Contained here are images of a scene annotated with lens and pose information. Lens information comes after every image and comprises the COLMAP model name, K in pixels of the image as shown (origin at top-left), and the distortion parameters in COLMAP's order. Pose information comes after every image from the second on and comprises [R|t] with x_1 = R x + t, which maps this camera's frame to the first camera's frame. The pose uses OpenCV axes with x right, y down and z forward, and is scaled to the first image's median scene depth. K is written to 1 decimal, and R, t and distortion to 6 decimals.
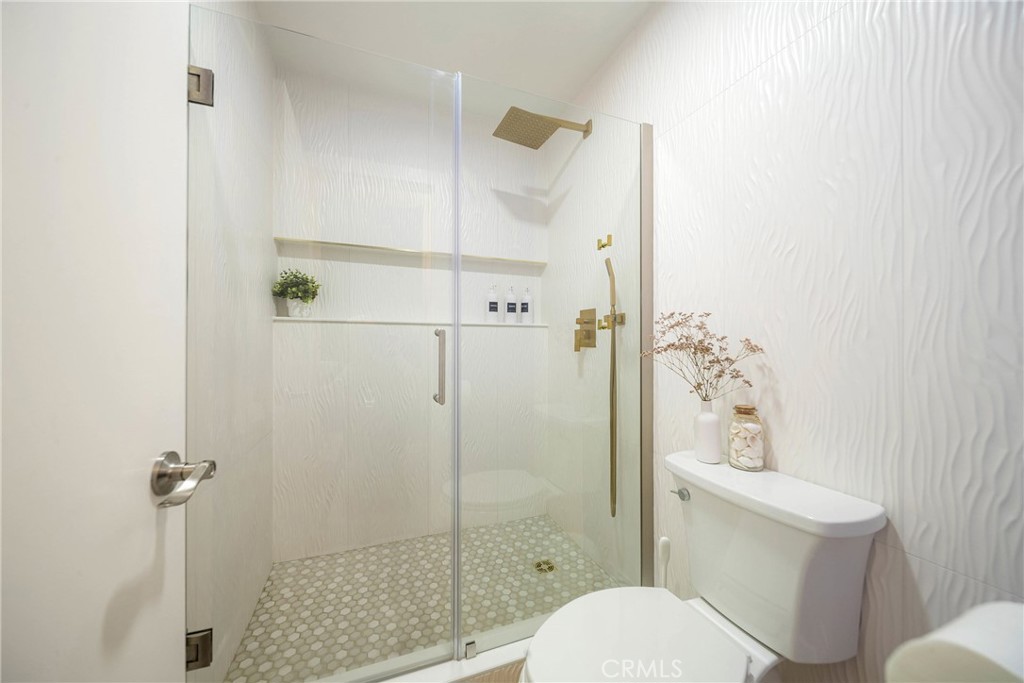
lens RADIAL K [[360.6, 0, 512.6], [0, 360.6, 345.6], [0, 0, 1]] dist [0.000060, -0.000706]
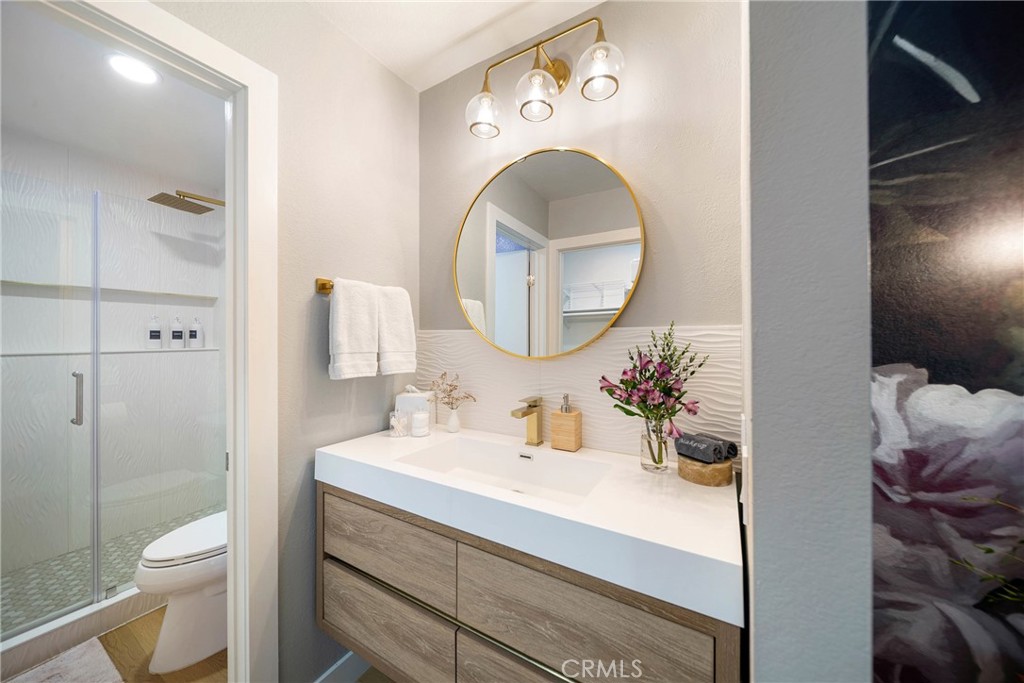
lens RADIAL K [[360.6, 0, 511.1], [0, 360.6, 338.0], [0, 0, 1]] dist [0.000060, -0.000706]
pose [[0.794144, -0.003611, 0.607719, 0.160243], [0.009644, 0.999931, -0.006661, -0.084964], [-0.607654, 0.011151, 0.794124, -0.638728]]
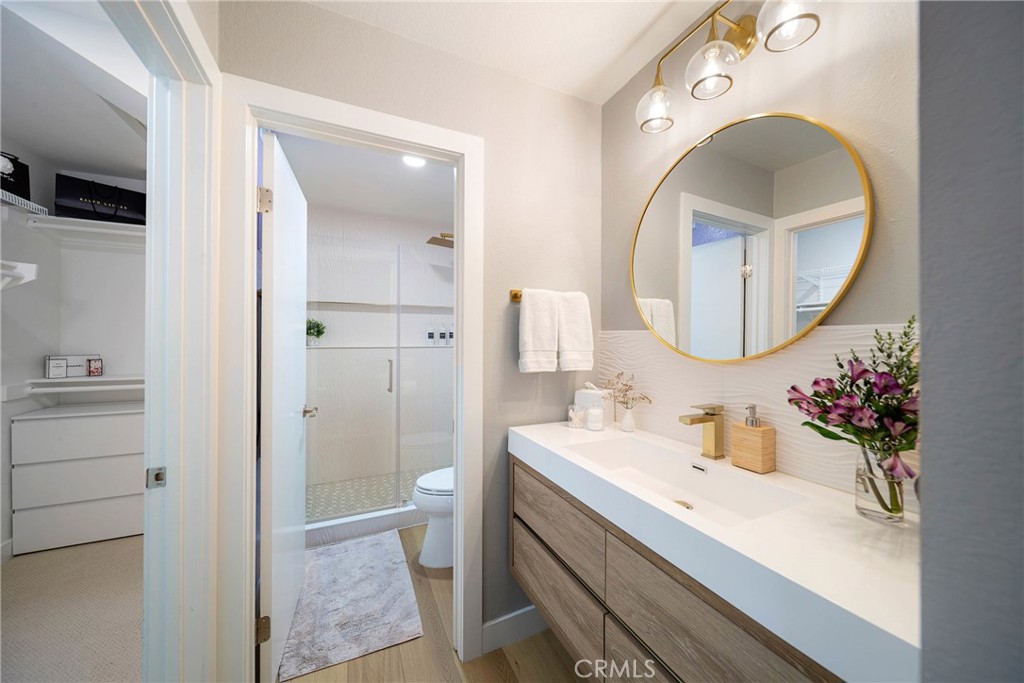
lens RADIAL K [[360.6, 0, 509.3], [0, 360.6, 337.5], [0, 0, 1]] dist [0.000060, -0.000706]
pose [[0.998369, 0.000249, 0.057084, 0.225302], [0.000483, 0.999918, -0.012822, -0.083593], [-0.057082, 0.012828, 0.998287, -0.711512]]
